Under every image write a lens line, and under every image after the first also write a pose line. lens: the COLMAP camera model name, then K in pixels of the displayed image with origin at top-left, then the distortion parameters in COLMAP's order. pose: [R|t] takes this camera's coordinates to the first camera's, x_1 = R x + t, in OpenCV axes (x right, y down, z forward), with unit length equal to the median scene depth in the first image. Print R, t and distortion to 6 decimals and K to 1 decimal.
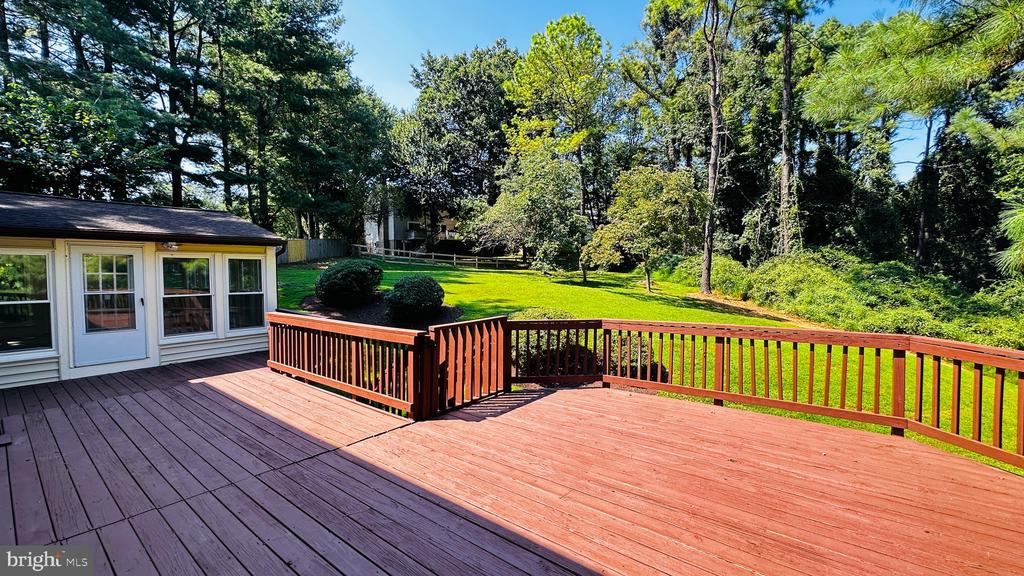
lens RADIAL K [[410.1, 0, 512.0], [0, 410.1, 288.0], [0, 0, 1]] dist [-0.002634, 0.000221]
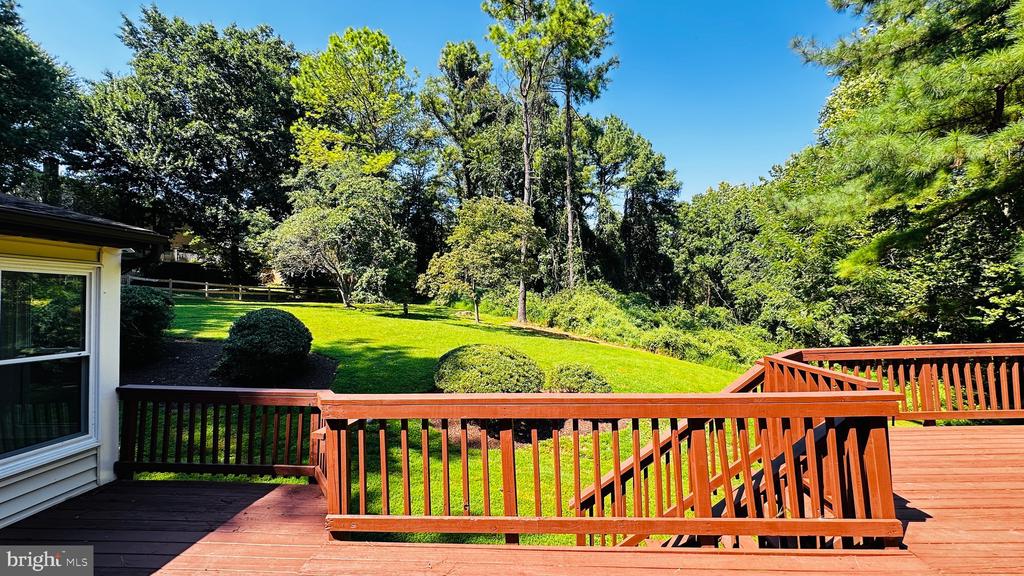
lens RADIAL K [[410.1, 0, 512.0], [0, 410.1, 288.0], [0, 0, 1]] dist [-0.002634, 0.000221]
pose [[0.818212, 0.010194, 0.574826, -0.132613], [0.035095, 0.997093, -0.067636, -0.003220], [-0.573844, 0.075514, 0.815476, 0.105268]]
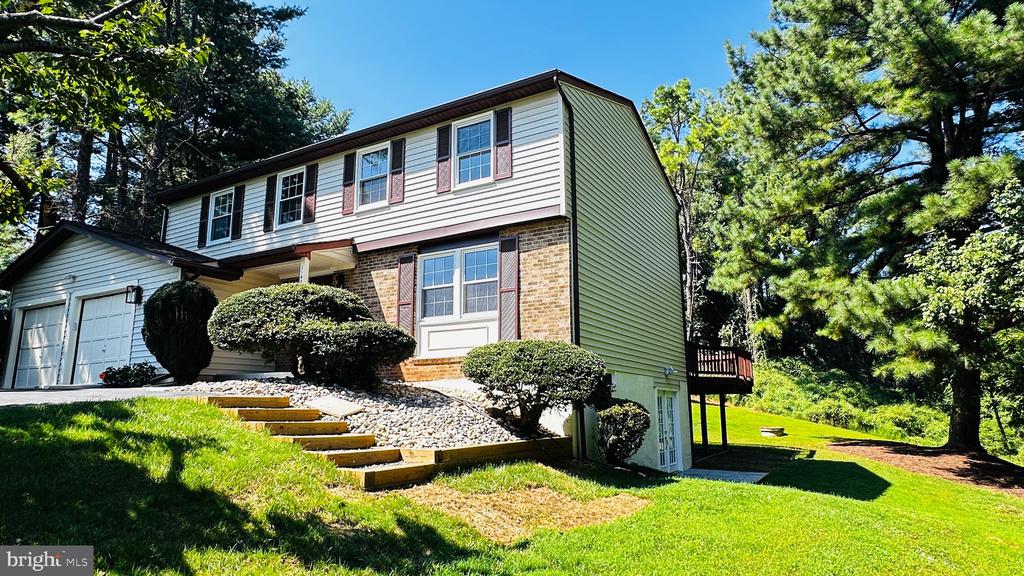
lens RADIAL K [[605.8, 0, 512.0], [0, 605.8, 288.0], [0, 0, 1]] dist [0.001024, 0.000019]
pose [[0.989086, 0.029936, 0.144267, -0.217011], [0.005082, 0.971629, -0.236457, 0.092222], [-0.147252, 0.234609, 0.960872, -0.488507]]
